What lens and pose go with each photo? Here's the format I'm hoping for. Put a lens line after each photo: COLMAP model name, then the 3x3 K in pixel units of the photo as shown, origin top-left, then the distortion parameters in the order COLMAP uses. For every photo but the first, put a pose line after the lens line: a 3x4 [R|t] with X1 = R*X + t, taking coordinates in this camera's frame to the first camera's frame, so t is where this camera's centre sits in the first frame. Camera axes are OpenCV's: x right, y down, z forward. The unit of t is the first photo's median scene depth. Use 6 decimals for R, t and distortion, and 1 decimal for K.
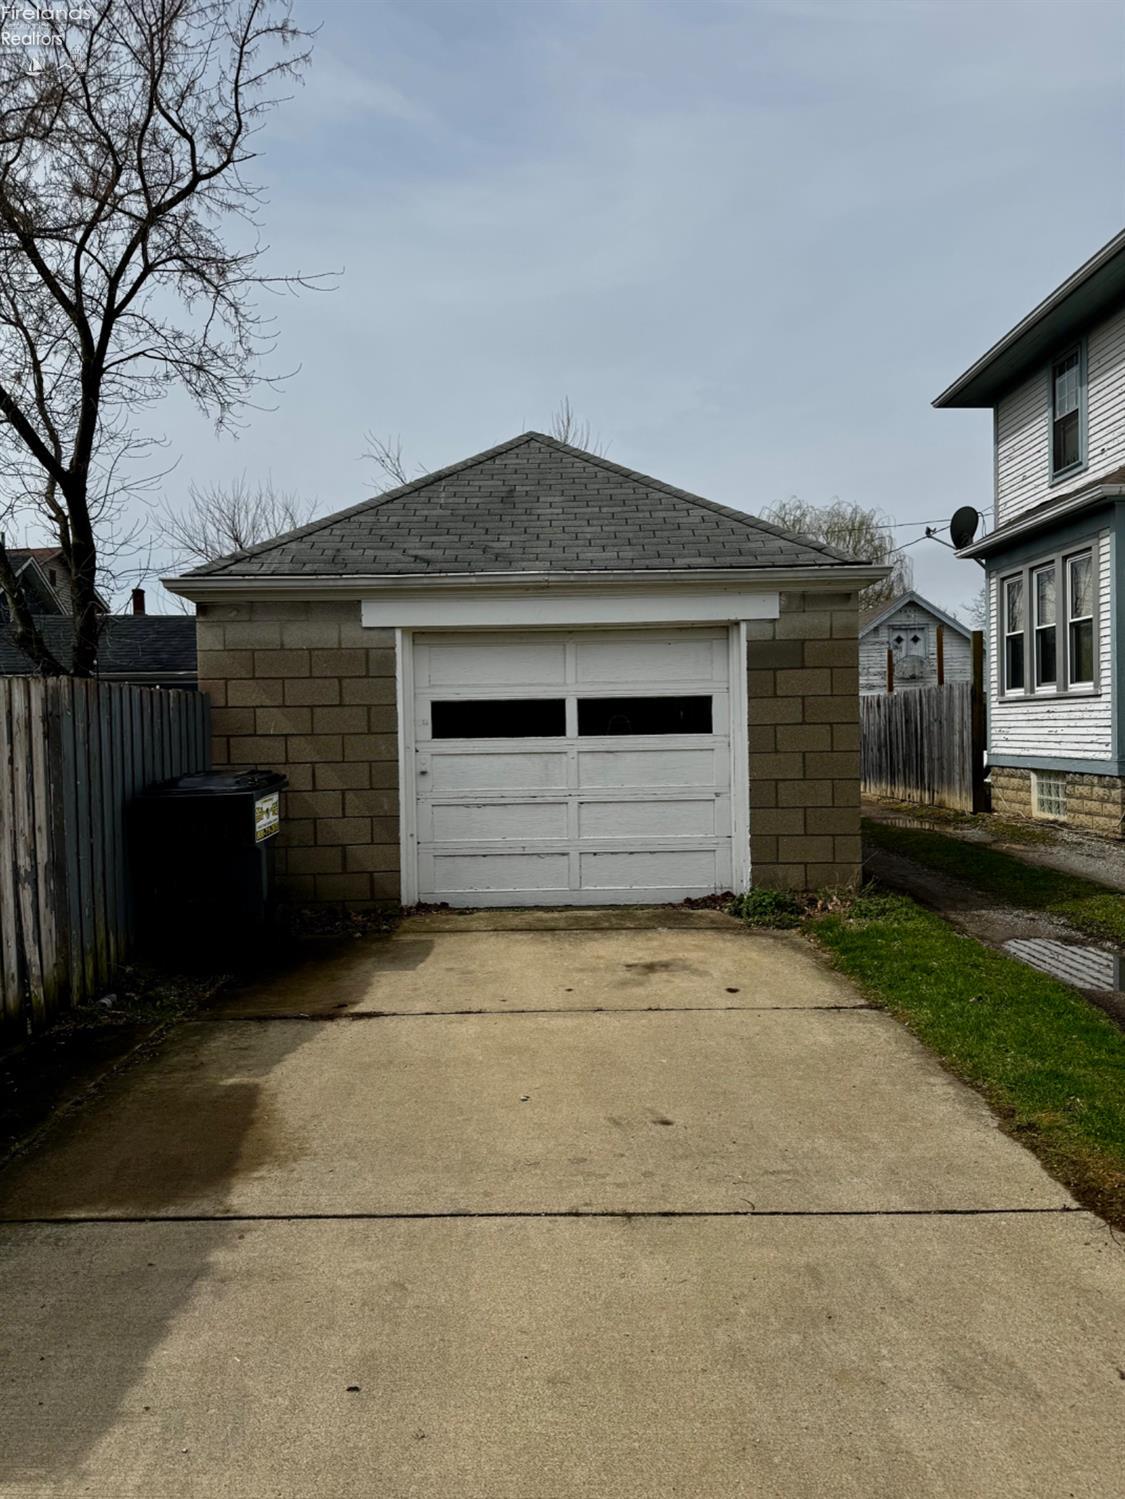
lens RADIAL K [[1049.3, 0, 557.3], [0, 1049.3, 754.6], [0, 0, 1]] dist [0.040028, -0.062249]
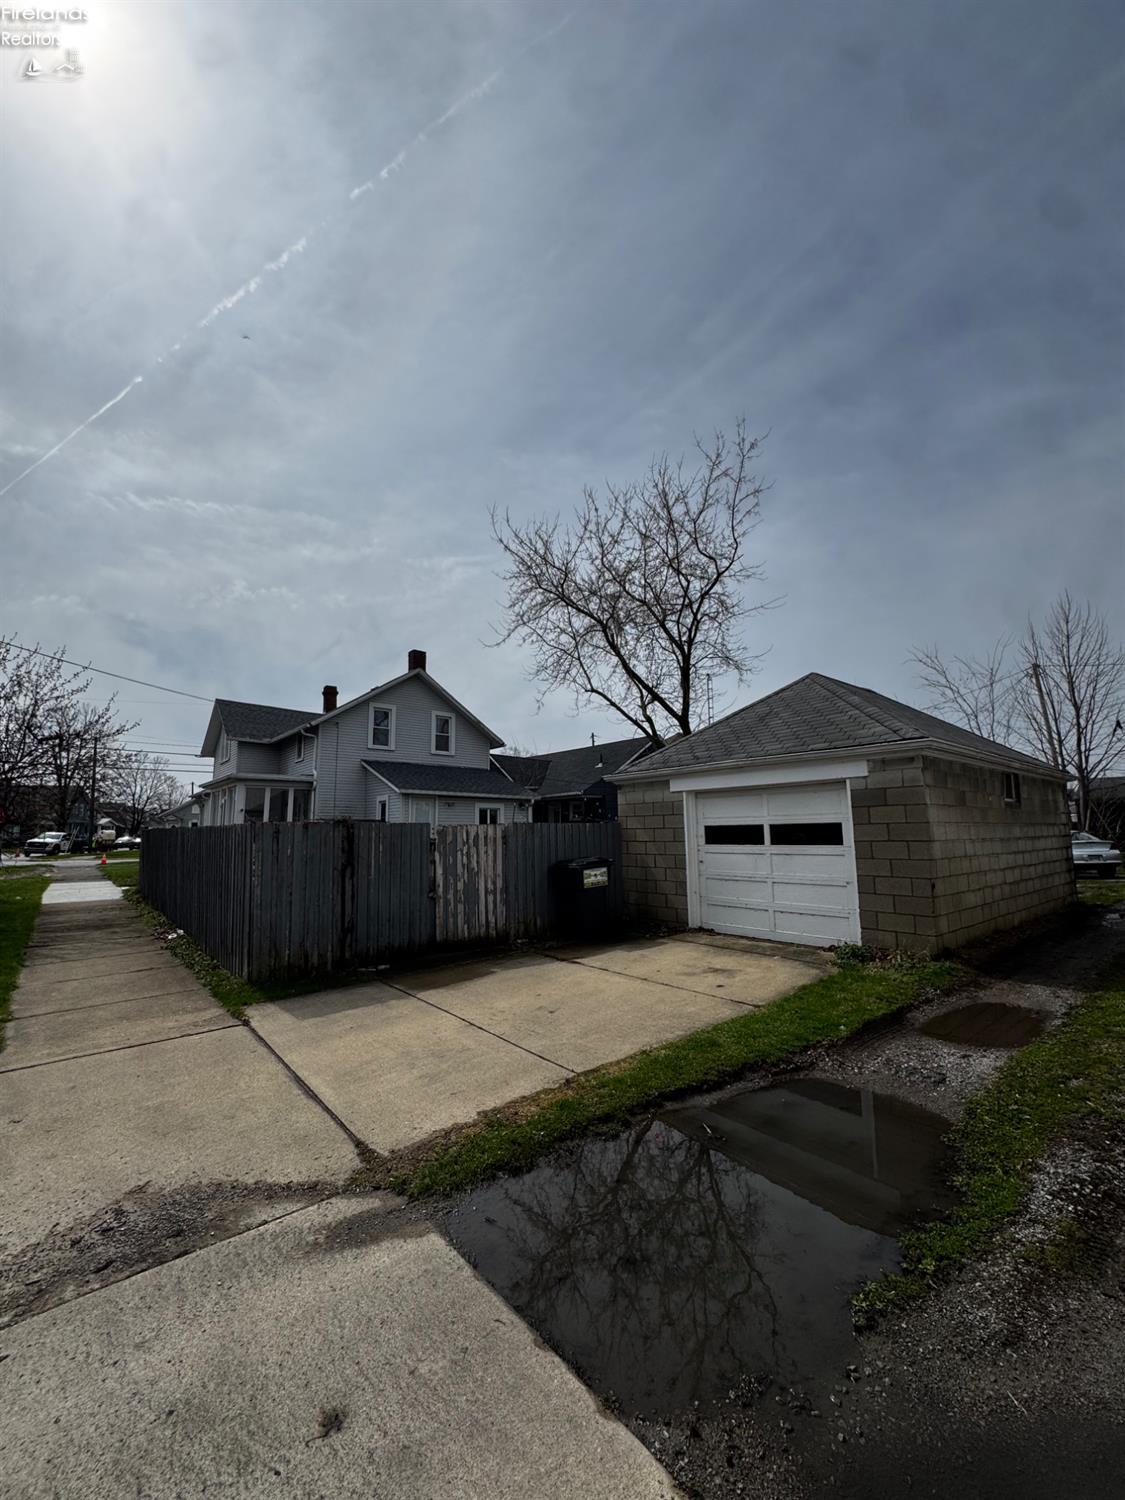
lens RADIAL K [[599.5, 0, 558.3], [0, 599.5, 747.4], [0, 0, 1]] dist [-0.006885, 0.000874]
pose [[0.633099, -0.099403, -0.767662, 0.624450], [-0.018222, 0.989532, -0.143160, -0.030902], [0.773856, 0.104623, 0.624660, 0.038828]]
